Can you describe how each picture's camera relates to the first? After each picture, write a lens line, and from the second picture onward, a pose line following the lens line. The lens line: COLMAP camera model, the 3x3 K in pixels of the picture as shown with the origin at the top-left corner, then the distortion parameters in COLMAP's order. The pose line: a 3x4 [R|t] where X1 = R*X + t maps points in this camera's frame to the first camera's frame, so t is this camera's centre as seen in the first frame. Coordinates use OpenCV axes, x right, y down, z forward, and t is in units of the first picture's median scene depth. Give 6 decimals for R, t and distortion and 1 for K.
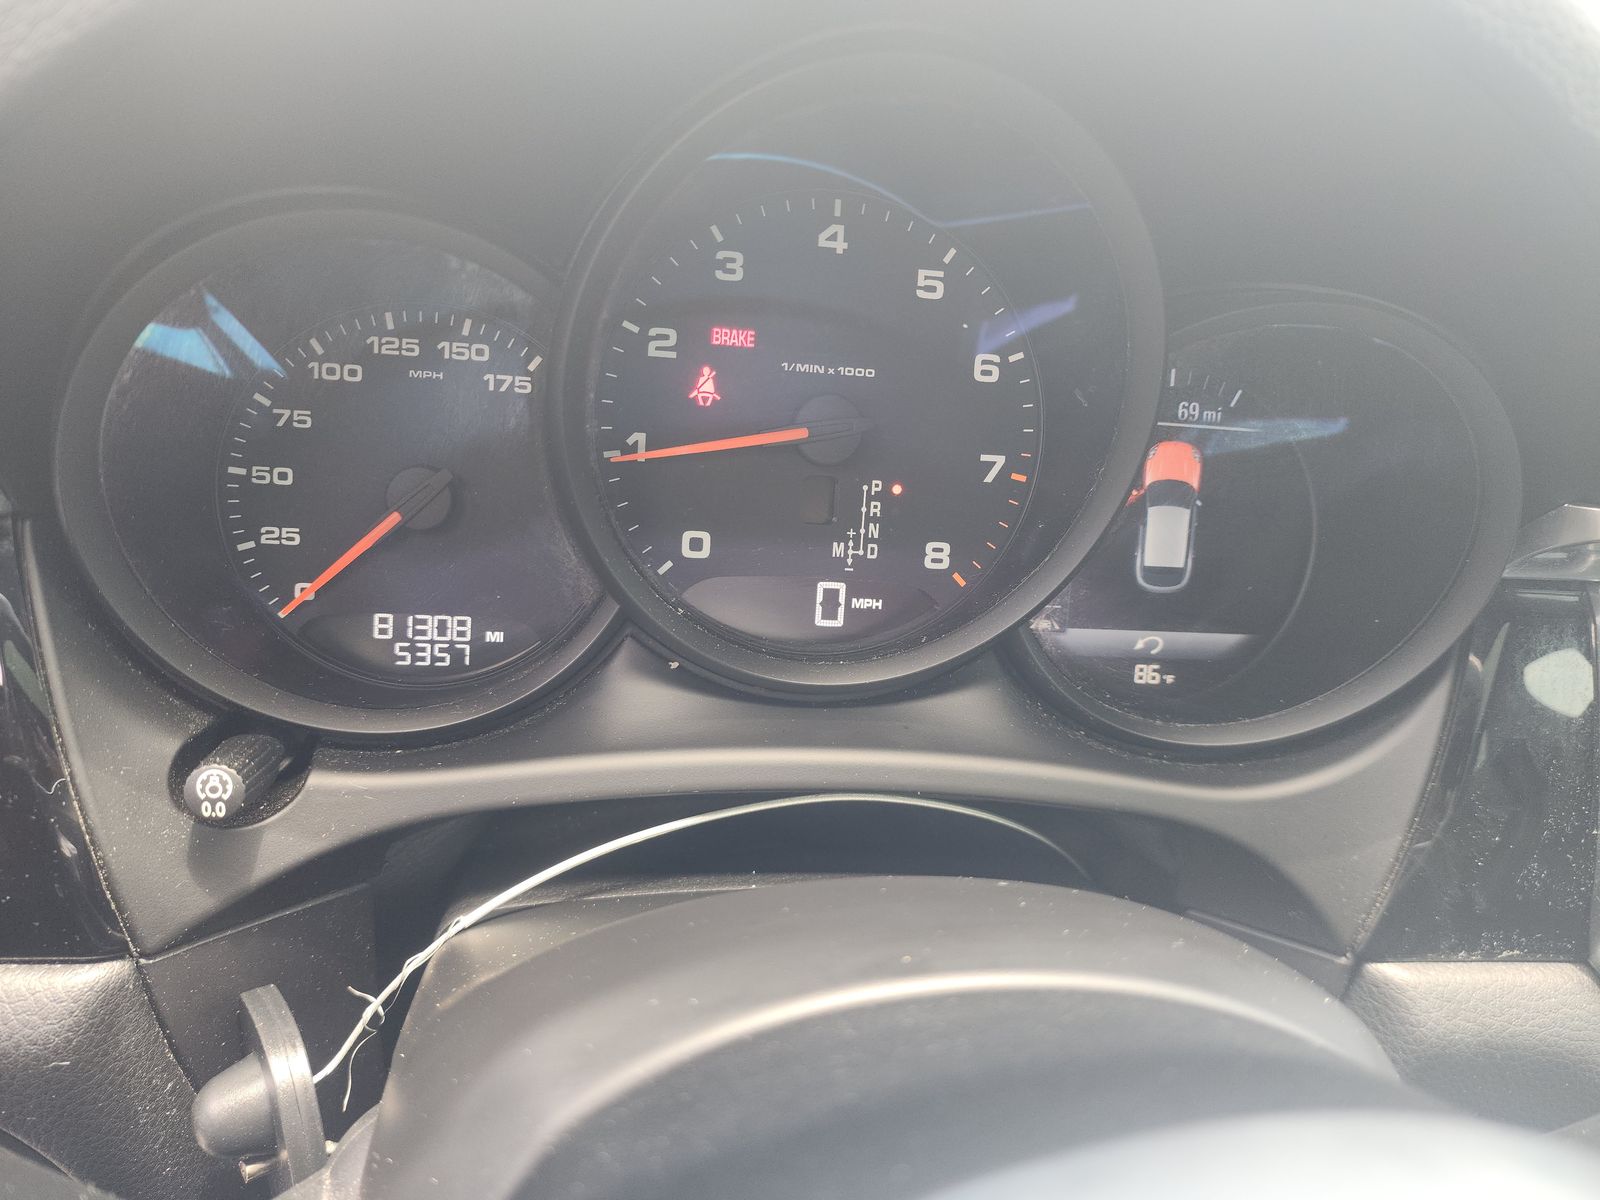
lens RADIAL K [[1082.0, 0, 799.5], [0, 1082.0, 611.3], [0, 0, 1]] dist [0.043959, -0.040569]
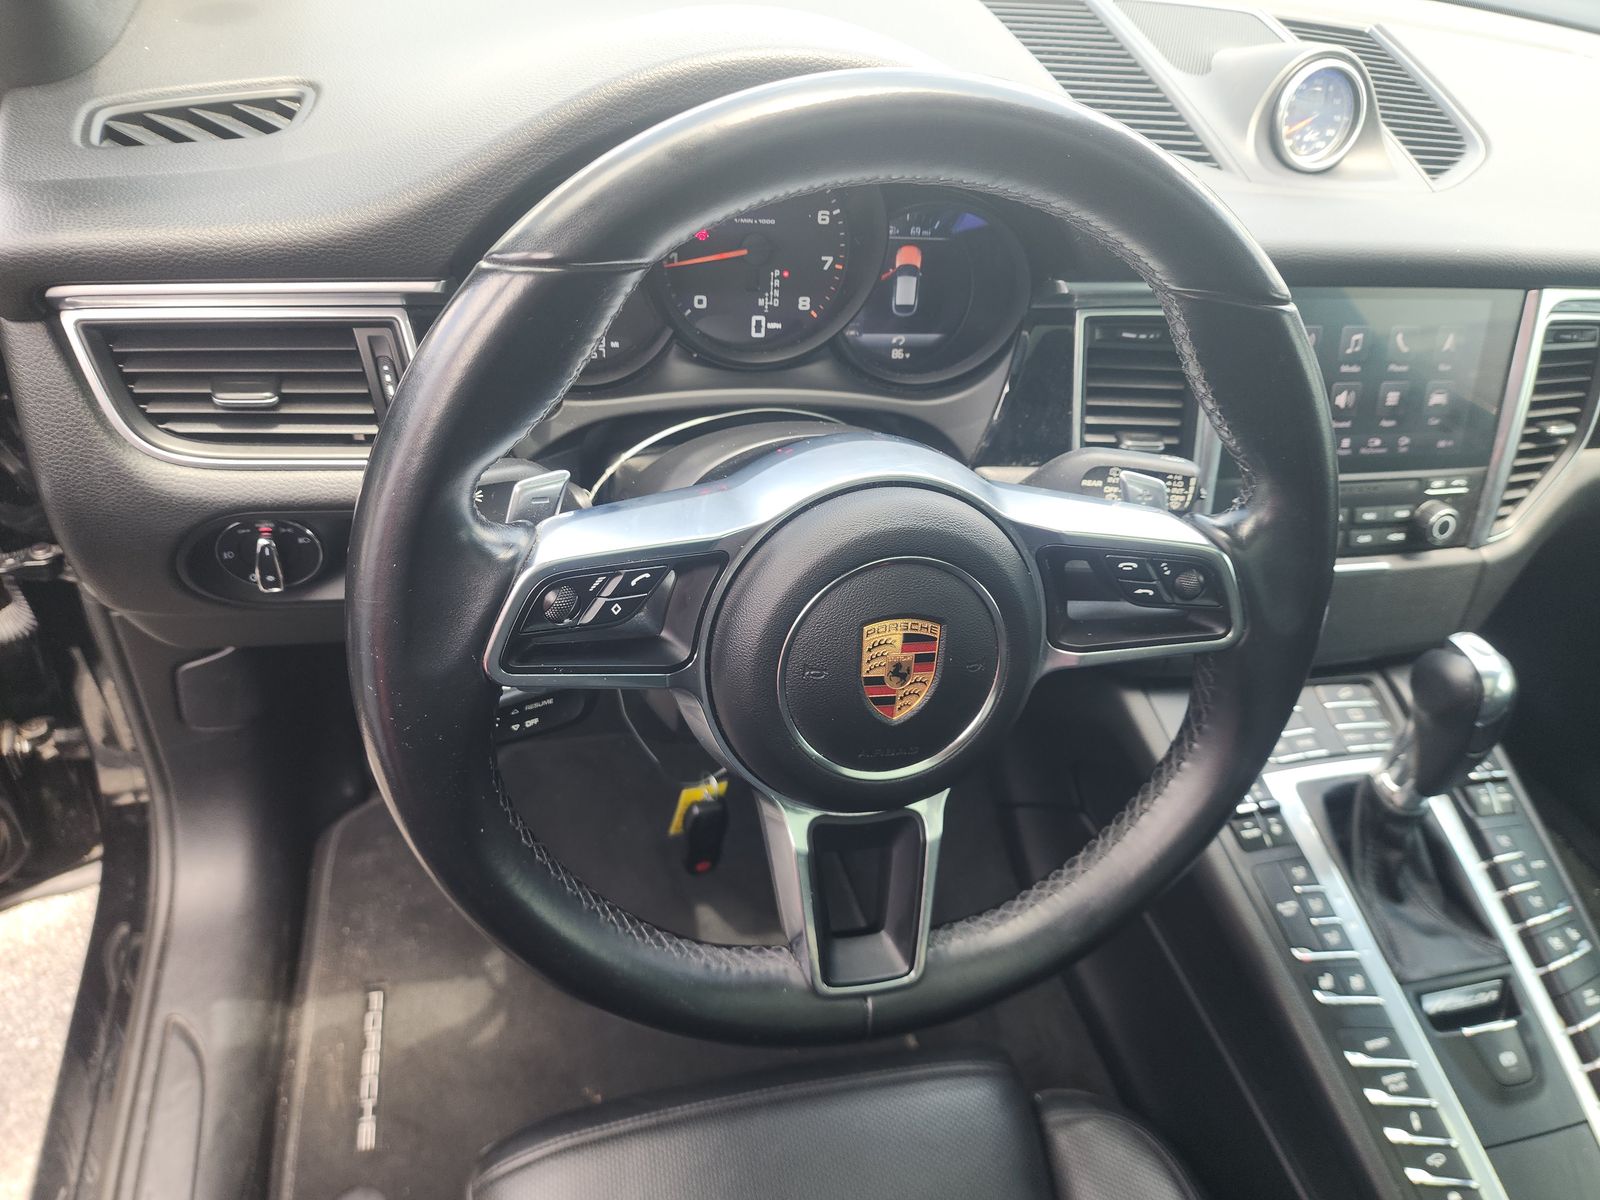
lens RADIAL K [[1082.0, 0, 790.3], [0, 1082.0, 606.2], [0, 0, 1]] dist [0.043959, -0.040569]
pose [[0.995666, -0.047958, 0.079685, -0.118316], [0.024955, 0.963140, 0.267840, -0.050690], [-0.089593, -0.264691, 0.960162, -1.401158]]
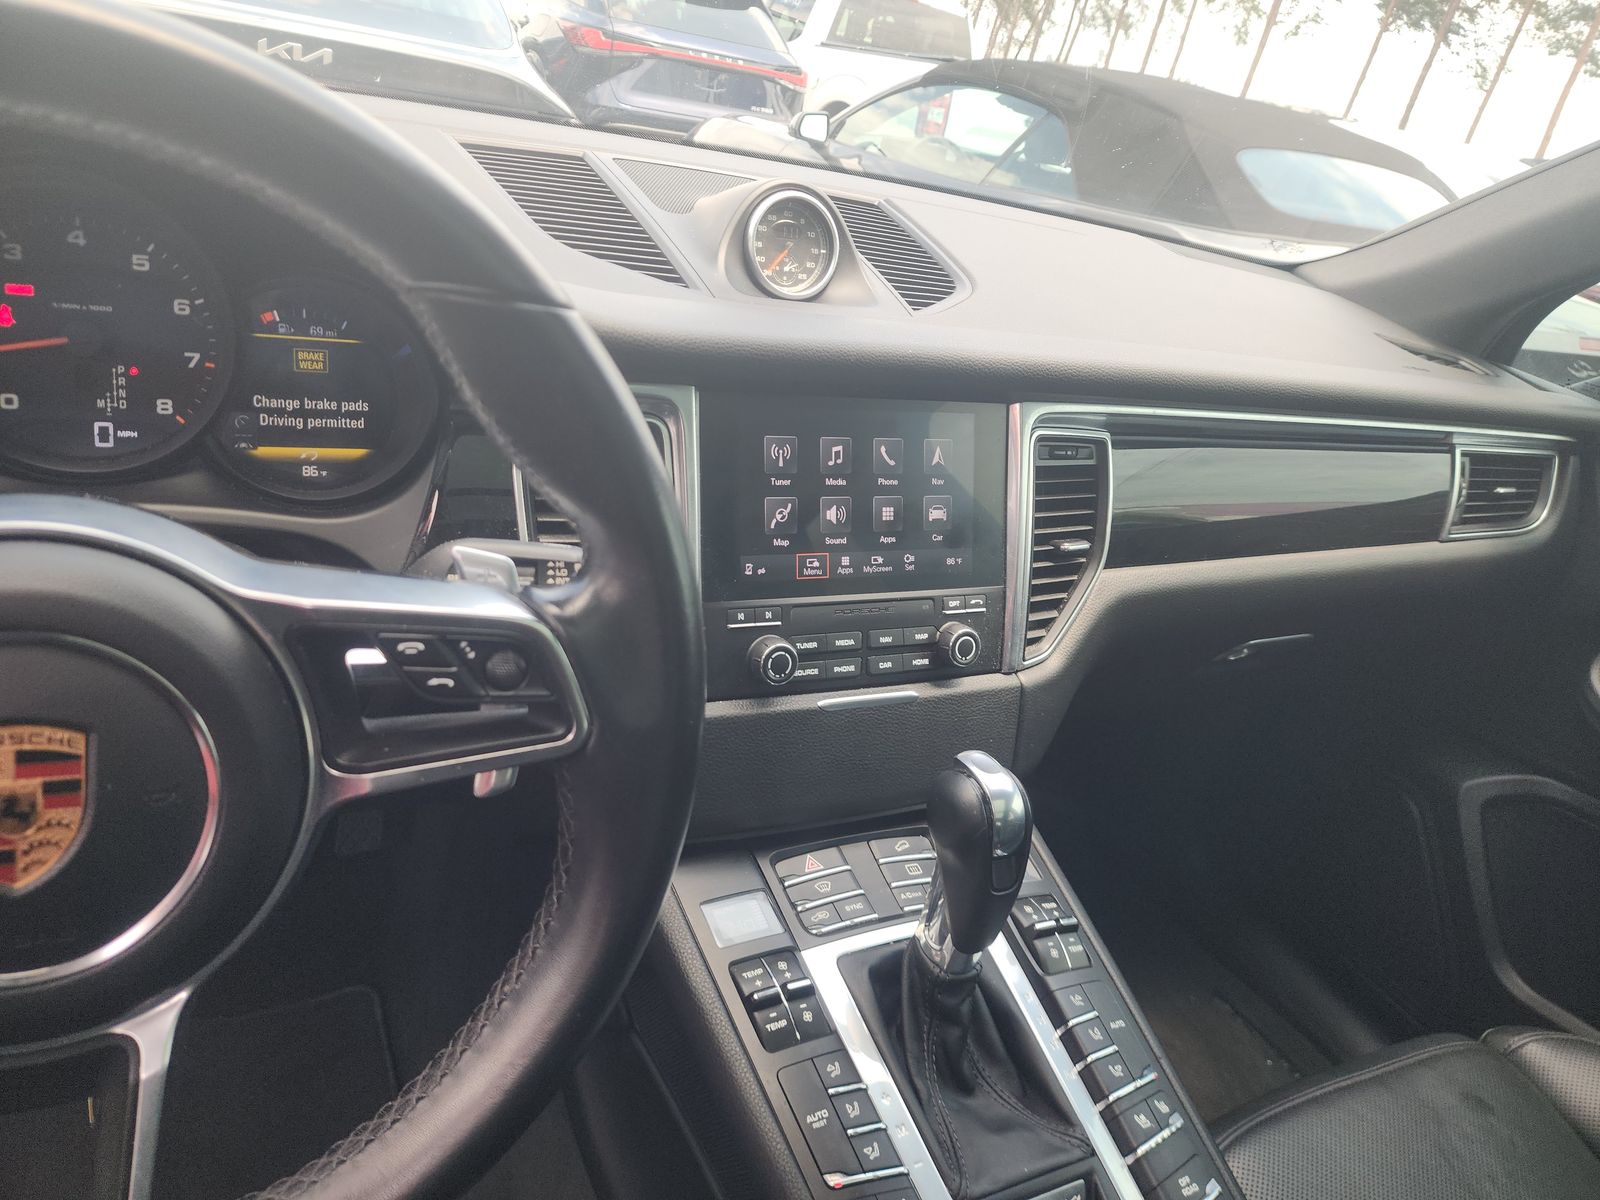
lens RADIAL K [[1082.0, 0, 788.4], [0, 1082.0, 590.6], [0, 0, 1]] dist [0.043959, -0.040569]
pose [[0.955060, -0.069331, 0.288189, 0.601021], [0.061090, 0.997427, 0.037505, 0.266136], [-0.290048, -0.018214, 0.956839, -1.157960]]
